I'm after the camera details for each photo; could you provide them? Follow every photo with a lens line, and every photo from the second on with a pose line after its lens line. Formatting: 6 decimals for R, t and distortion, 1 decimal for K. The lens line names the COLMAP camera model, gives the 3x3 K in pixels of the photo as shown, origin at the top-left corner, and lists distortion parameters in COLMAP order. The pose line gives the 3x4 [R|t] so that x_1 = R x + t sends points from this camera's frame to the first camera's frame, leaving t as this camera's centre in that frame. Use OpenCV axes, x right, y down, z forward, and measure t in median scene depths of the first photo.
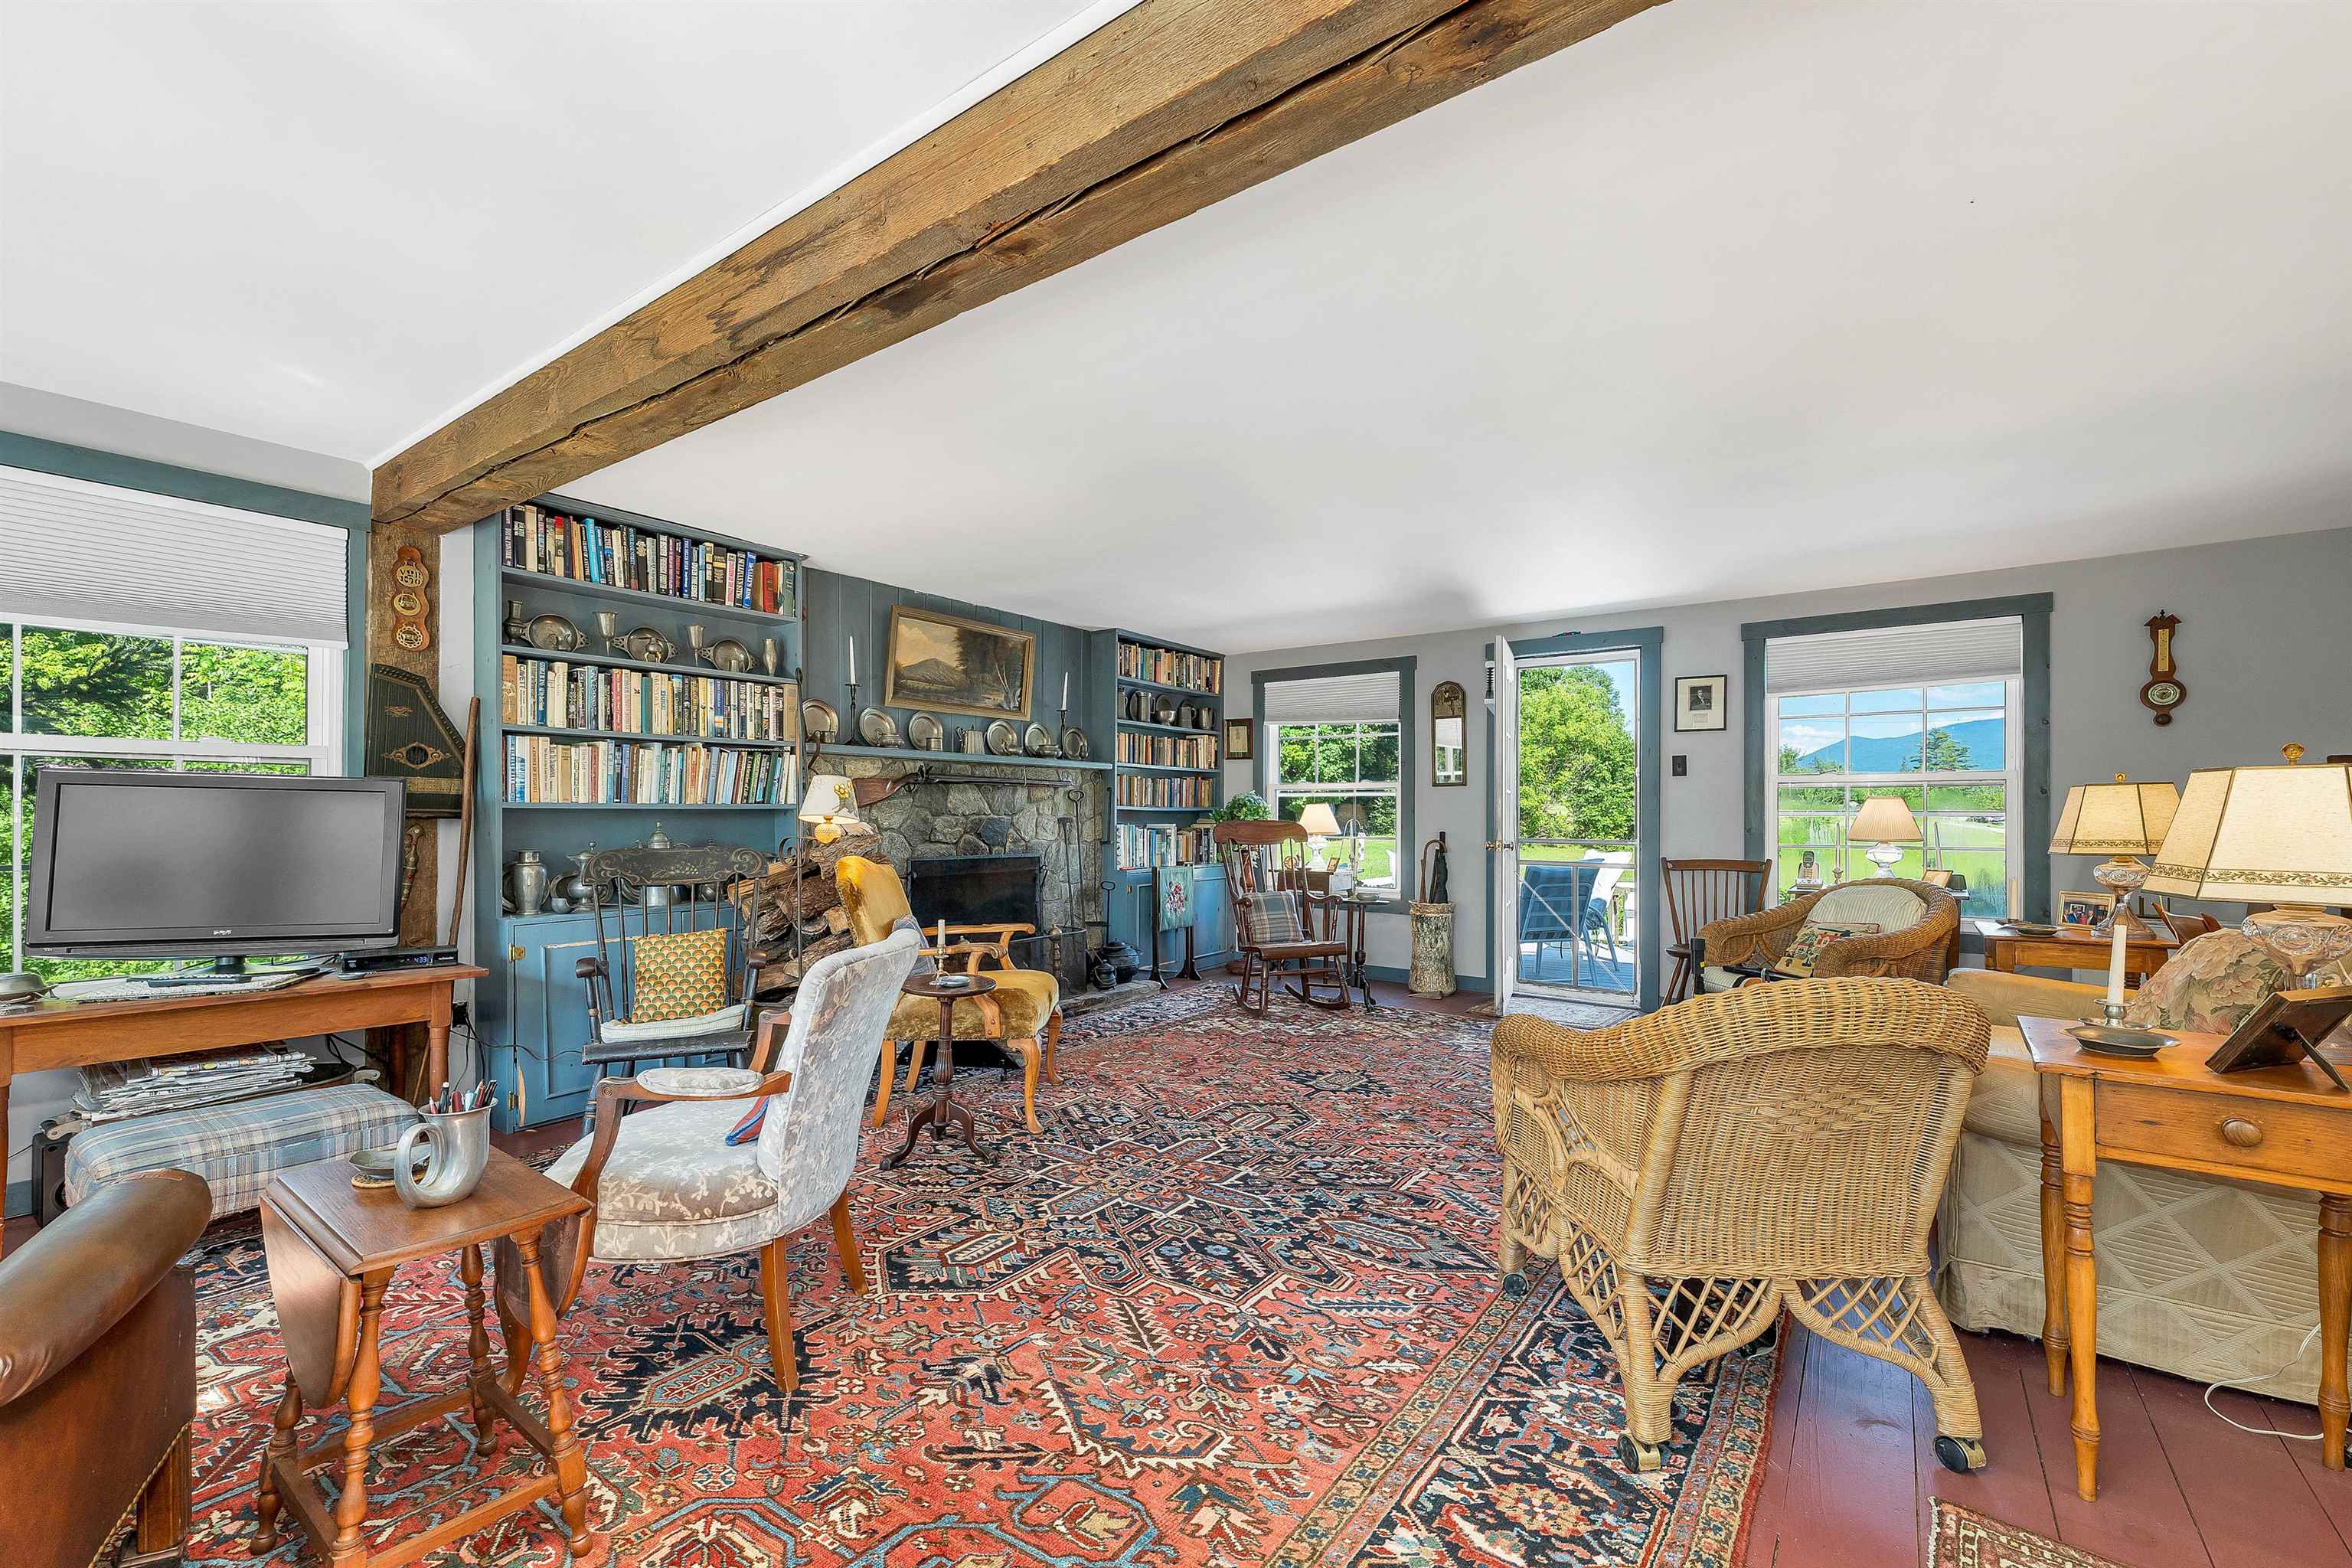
lens RADIAL K [[966.4, 0, 1178.6], [0, 966.4, 814.3], [0, 0, 1]] dist [0.000346, 0.000014]
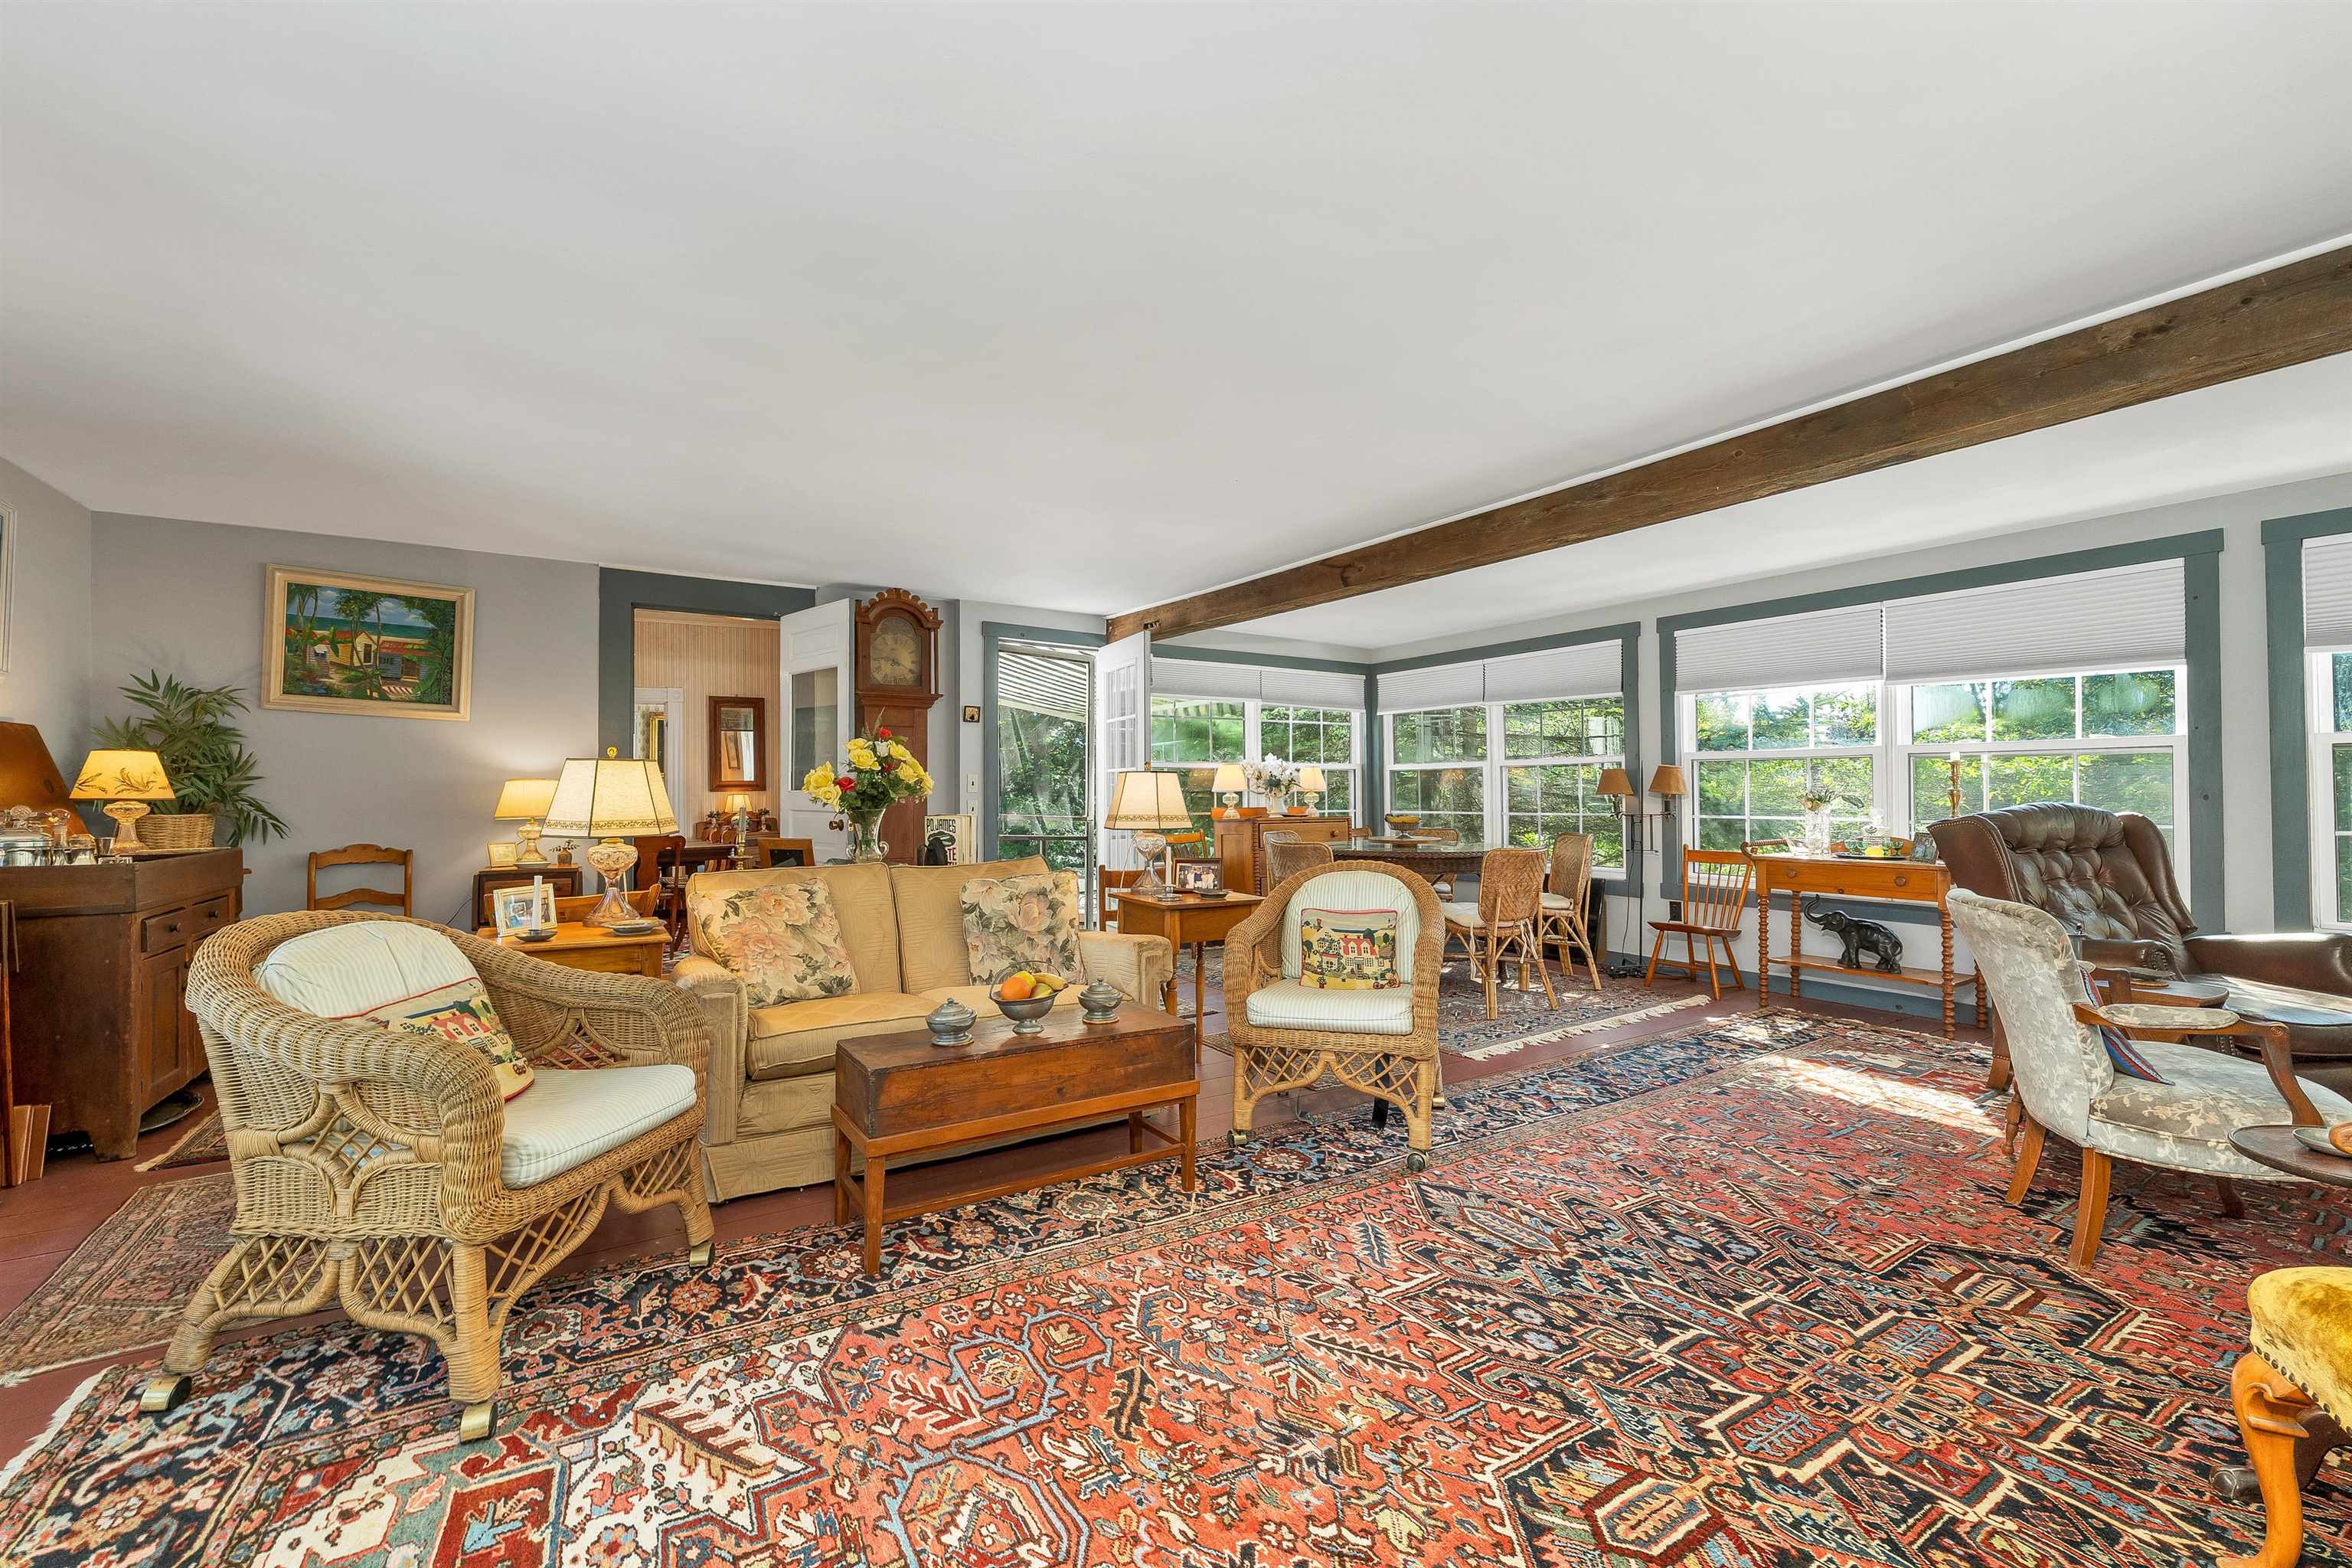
lens RADIAL K [[966.5, 0, 1176.0], [0, 966.5, 784.0], [0, 0, 1]] dist [0.000912, 0.000168]
pose [[-0.932451, 0.002654, 0.361287, 0.100862], [-0.000206, 0.999969, -0.007879, -0.000478], [-0.361297, -0.007421, -0.932421, 1.266959]]
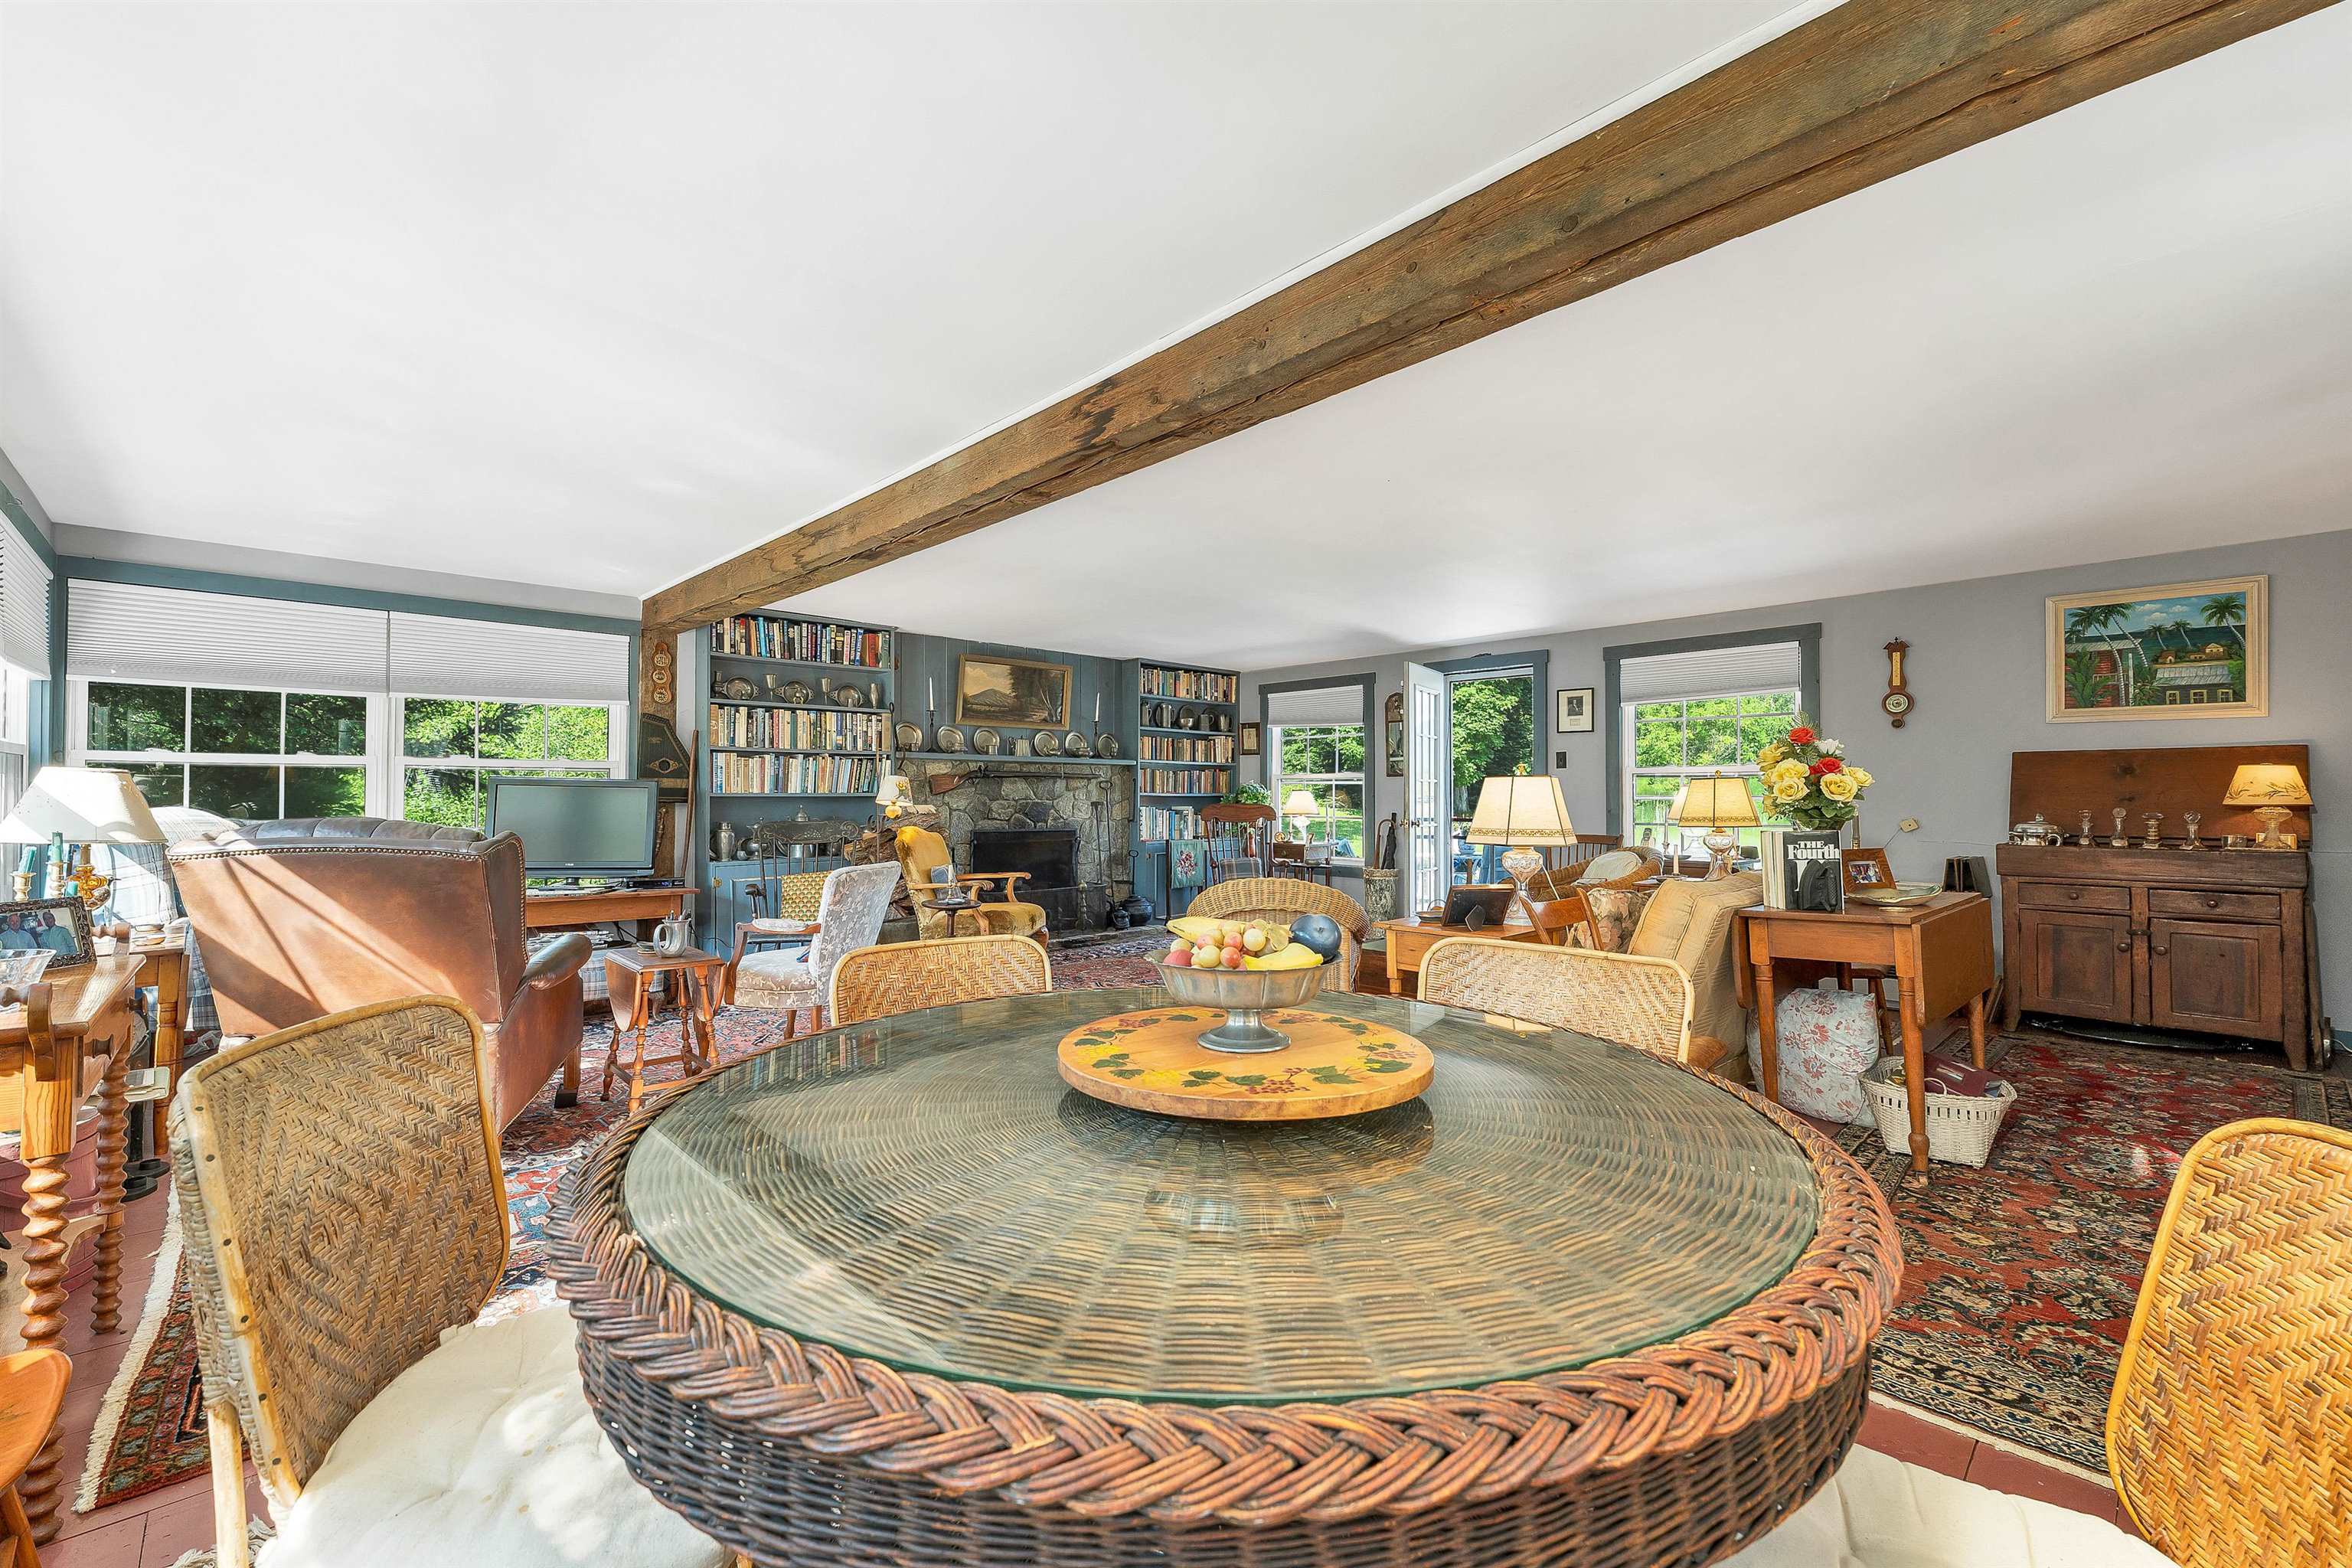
lens RADIAL K [[950.3, 0, 1176.0], [0, 950.3, 784.0], [0, 0, 1]] dist [0.002357, 0.000313]
pose [[0.984629, -0.003802, -0.174620, 0.322870], [0.001236, 0.999890, -0.014802, -0.002084], [0.174657, 0.014358, 0.984525, -0.405082]]
